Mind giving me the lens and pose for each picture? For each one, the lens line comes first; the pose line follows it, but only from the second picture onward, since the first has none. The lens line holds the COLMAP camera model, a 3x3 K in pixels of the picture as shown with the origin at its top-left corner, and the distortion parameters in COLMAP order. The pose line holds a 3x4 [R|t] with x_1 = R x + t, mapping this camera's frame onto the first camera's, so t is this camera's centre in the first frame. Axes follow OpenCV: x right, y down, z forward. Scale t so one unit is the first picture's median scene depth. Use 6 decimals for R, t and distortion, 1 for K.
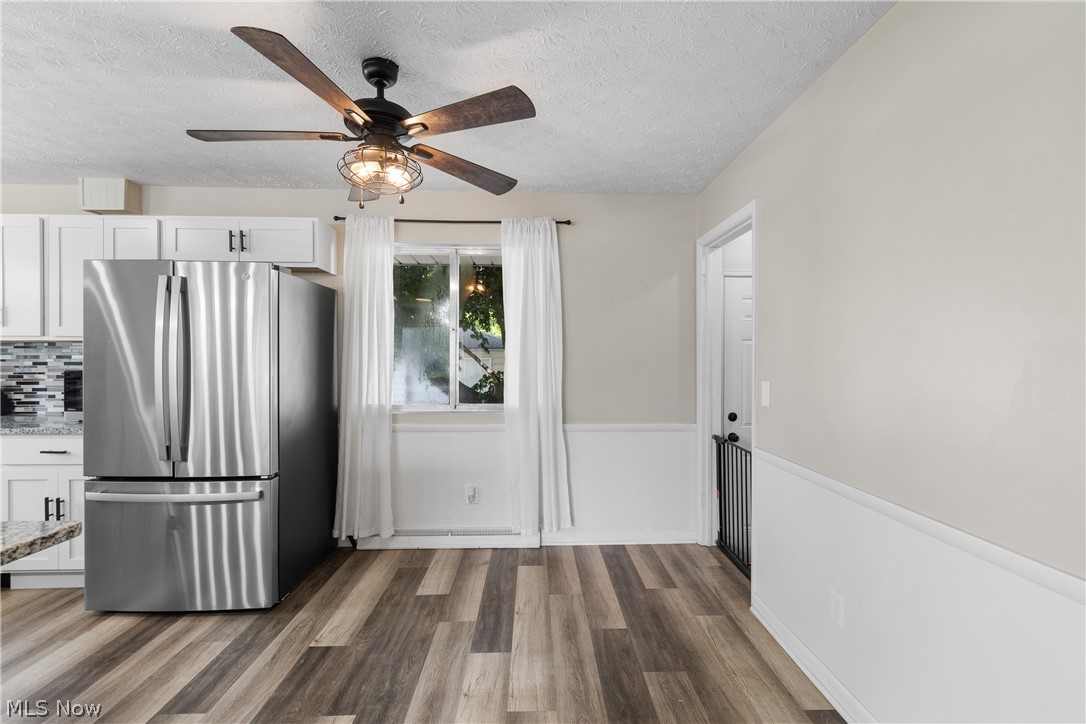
lens RADIAL K [[482.9, 0, 553.8], [0, 482.9, 360.1], [0, 0, 1]] dist [0.004640, -0.003579]
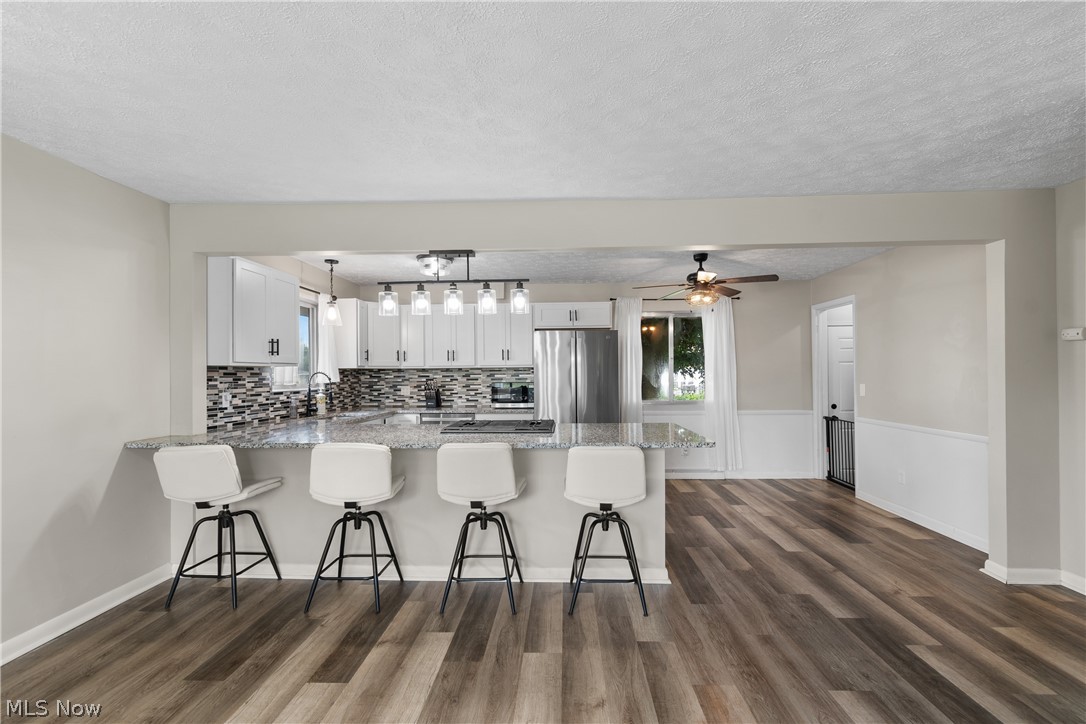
lens RADIAL K [[482.9, 0, 550.8], [0, 482.9, 373.4], [0, 0, 1]] dist [0.004640, -0.003579]
pose [[0.997252, -0.011555, -0.073183, -0.604754], [0.011100, 0.999916, -0.006620, -0.000389], [0.073253, 0.005790, 0.997297, -0.947340]]
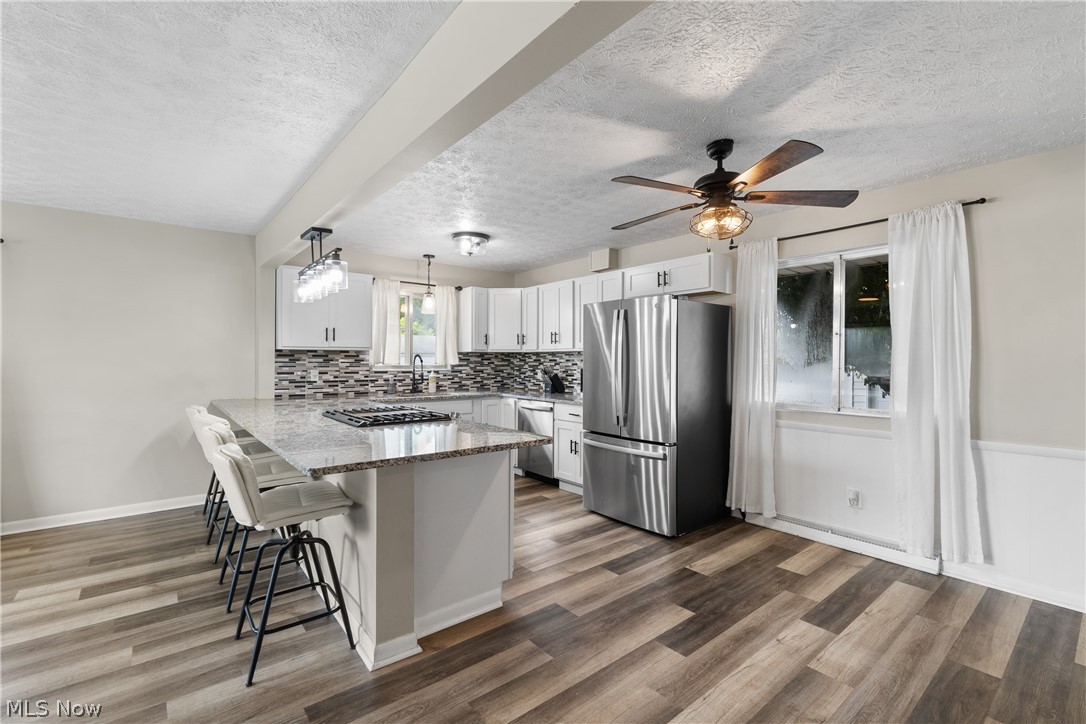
lens RADIAL K [[482.9, 0, 552.8], [0, 482.9, 362.6], [0, 0, 1]] dist [0.004640, -0.003579]
pose [[0.610666, 0.004107, -0.791877, 0.272618], [-0.005983, 0.999982, 0.000573, 0.000733], [0.791865, 0.004388, 0.610680, -0.119466]]
